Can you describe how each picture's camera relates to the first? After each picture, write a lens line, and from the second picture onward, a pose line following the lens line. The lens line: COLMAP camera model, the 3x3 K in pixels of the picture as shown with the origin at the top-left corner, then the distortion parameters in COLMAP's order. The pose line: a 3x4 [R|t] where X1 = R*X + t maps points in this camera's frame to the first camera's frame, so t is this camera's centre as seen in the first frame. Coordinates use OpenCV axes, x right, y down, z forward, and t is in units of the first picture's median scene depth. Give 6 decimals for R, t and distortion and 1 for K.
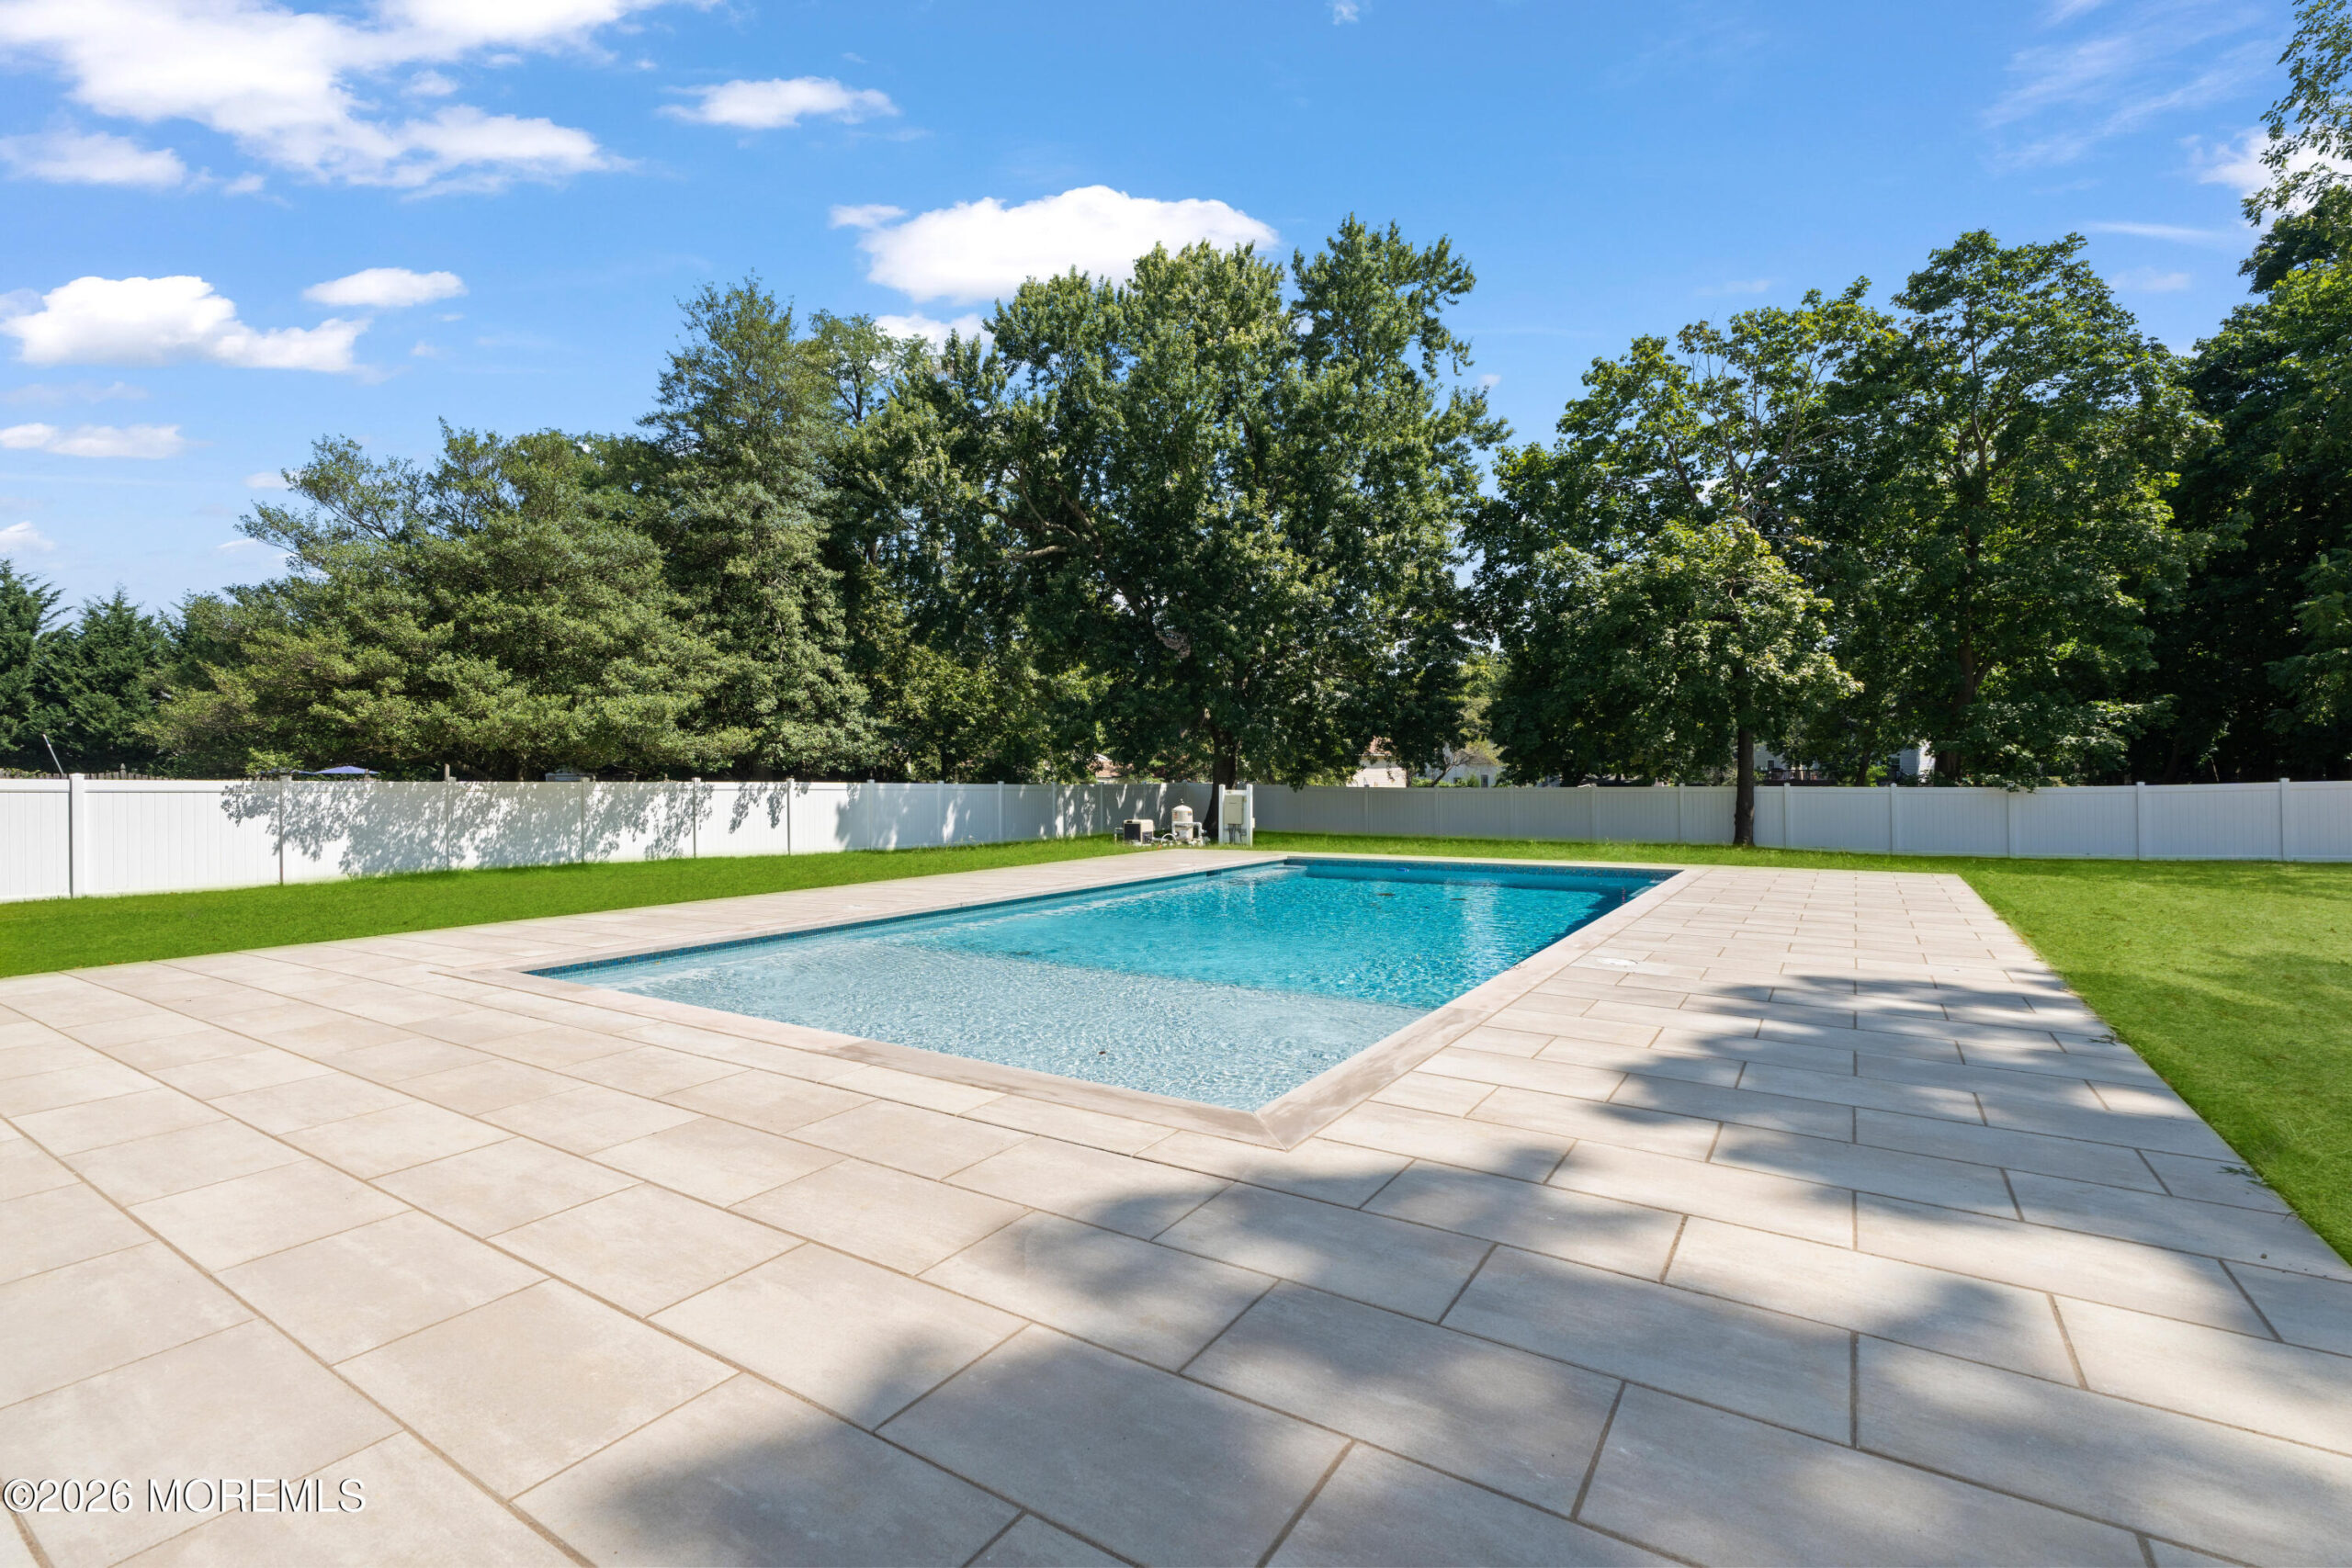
lens RADIAL K [[1047.8, 0, 1173.2], [0, 1047.8, 781.9], [0, 0, 1]] dist [-0.007893, 0.002838]
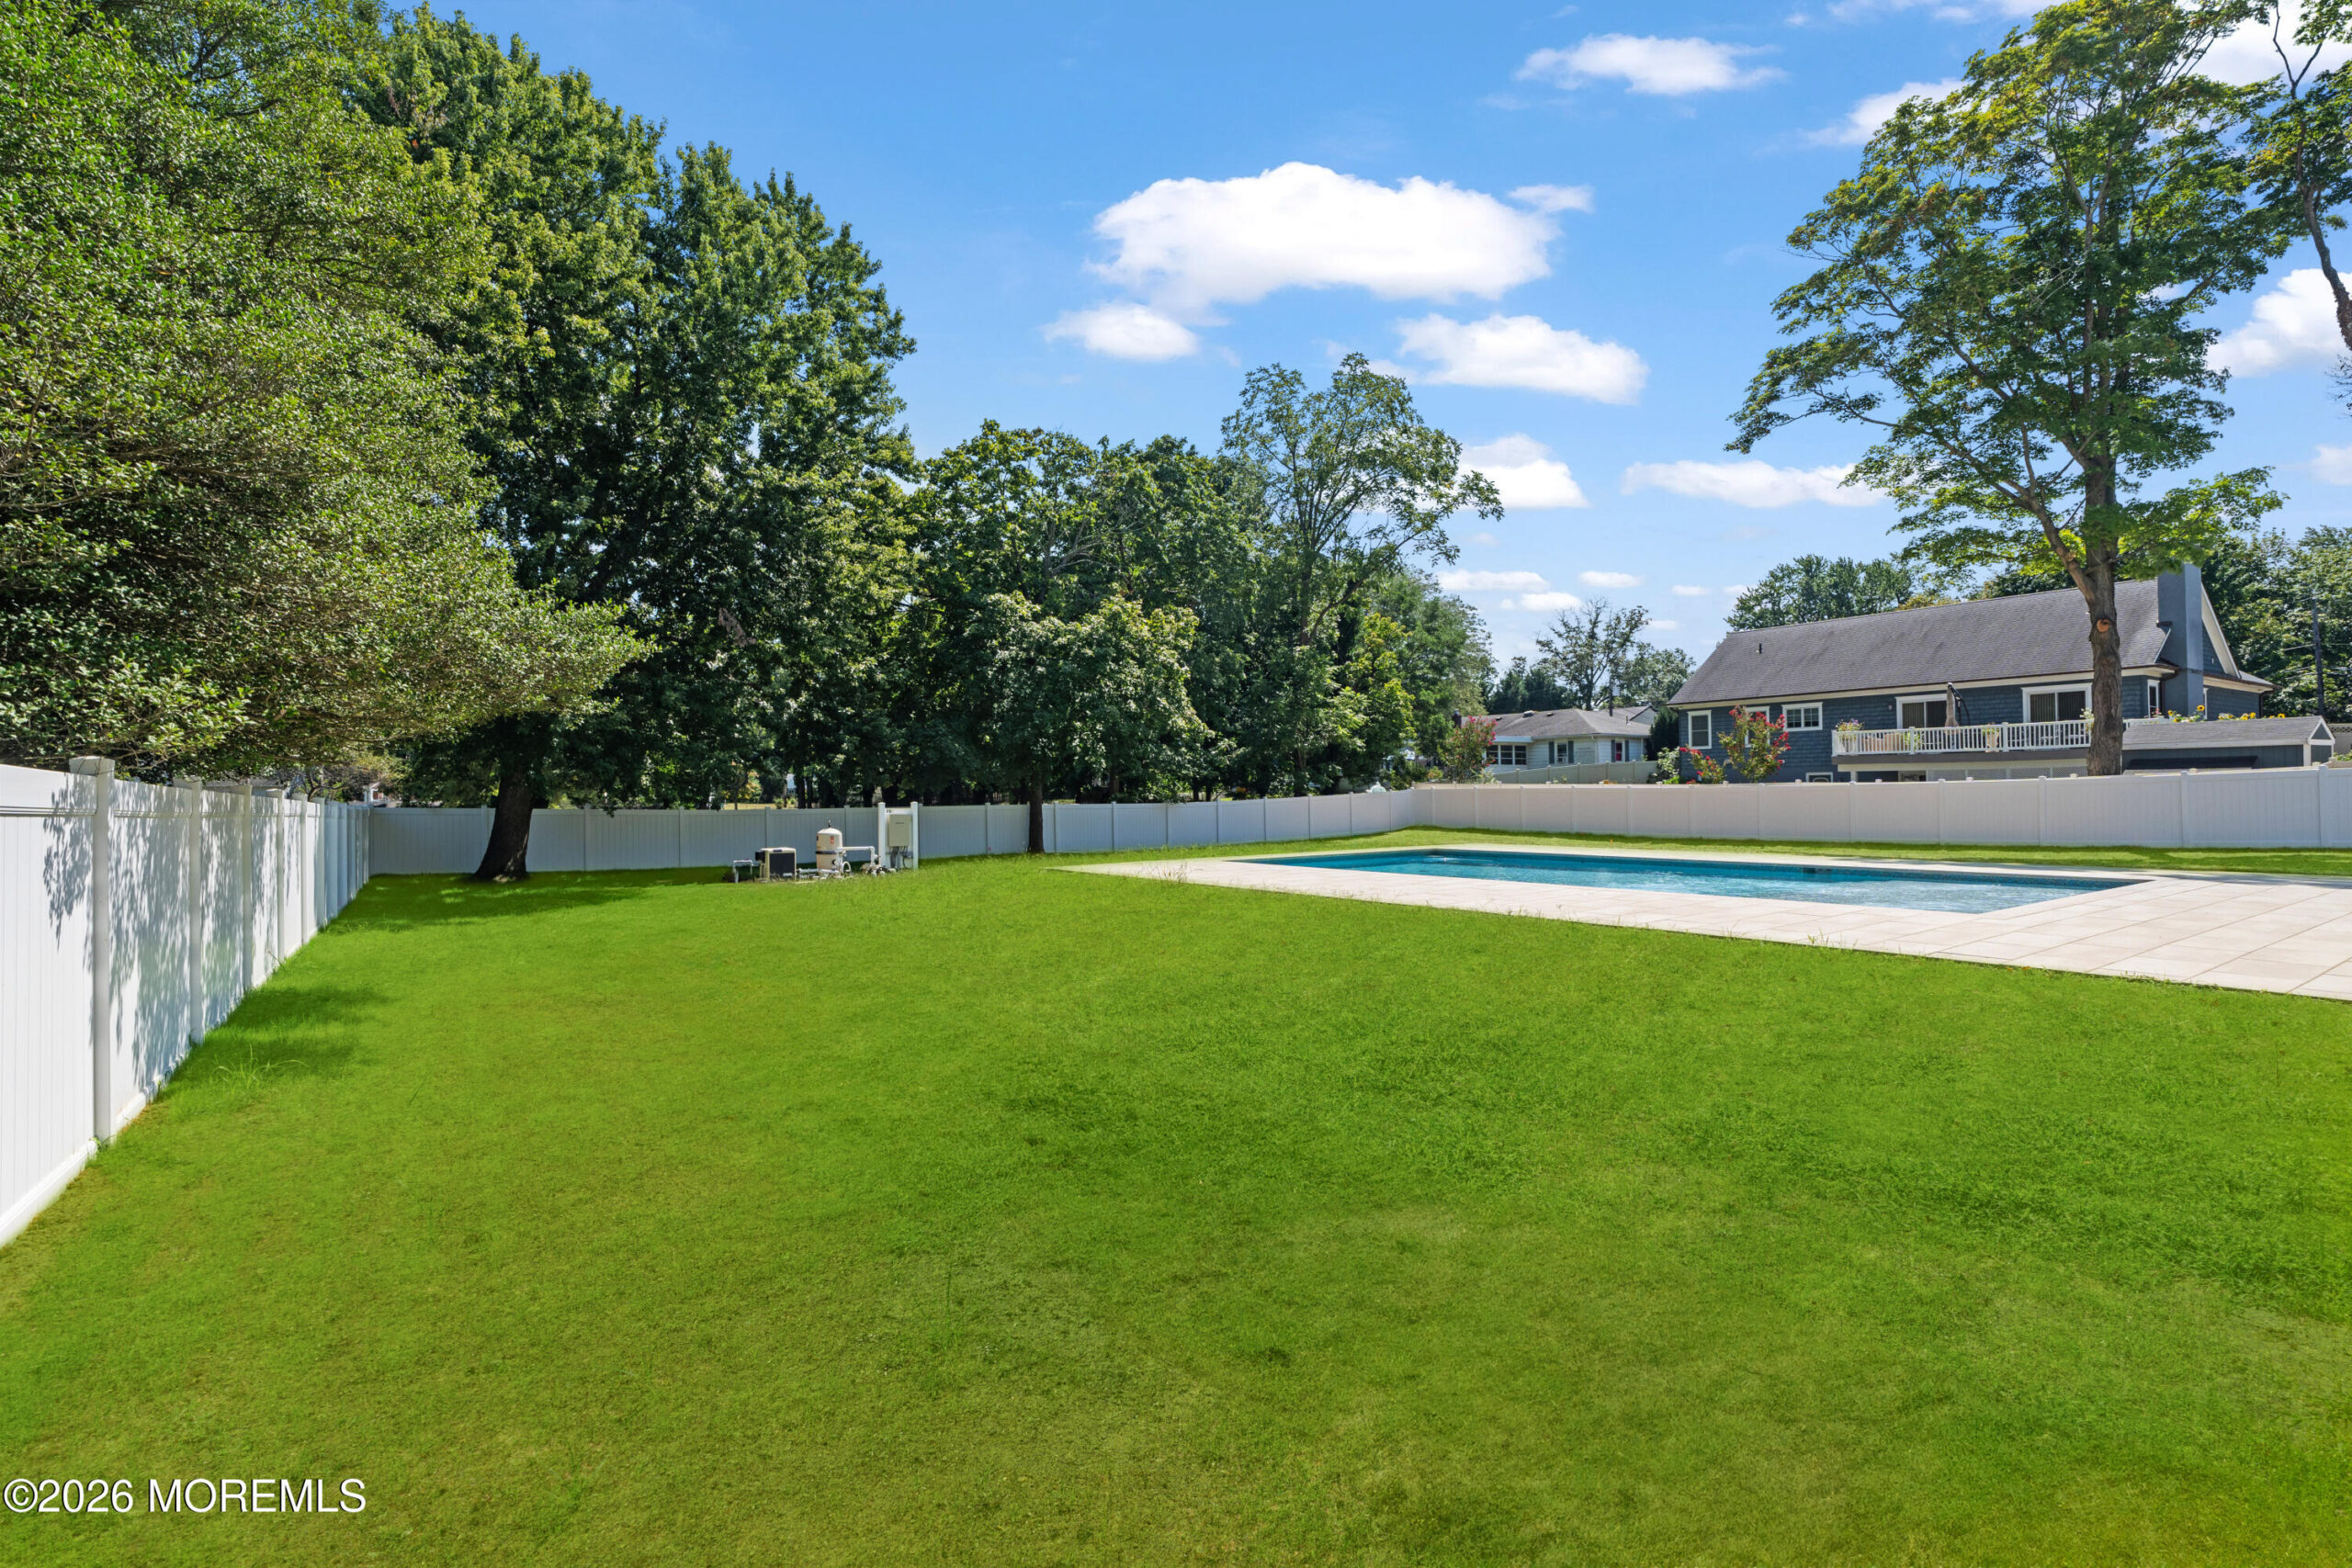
lens RADIAL K [[1100.6, 0, 1170.1], [0, 1100.6, 767.0], [0, 0, 1]] dist [-0.005406, 0.002529]
pose [[0.362207, 0.025573, 0.931747, -0.682936], [0.011693, 0.999420, -0.031976, 0.004652], [-0.932024, 0.022476, 0.361698, 0.417020]]
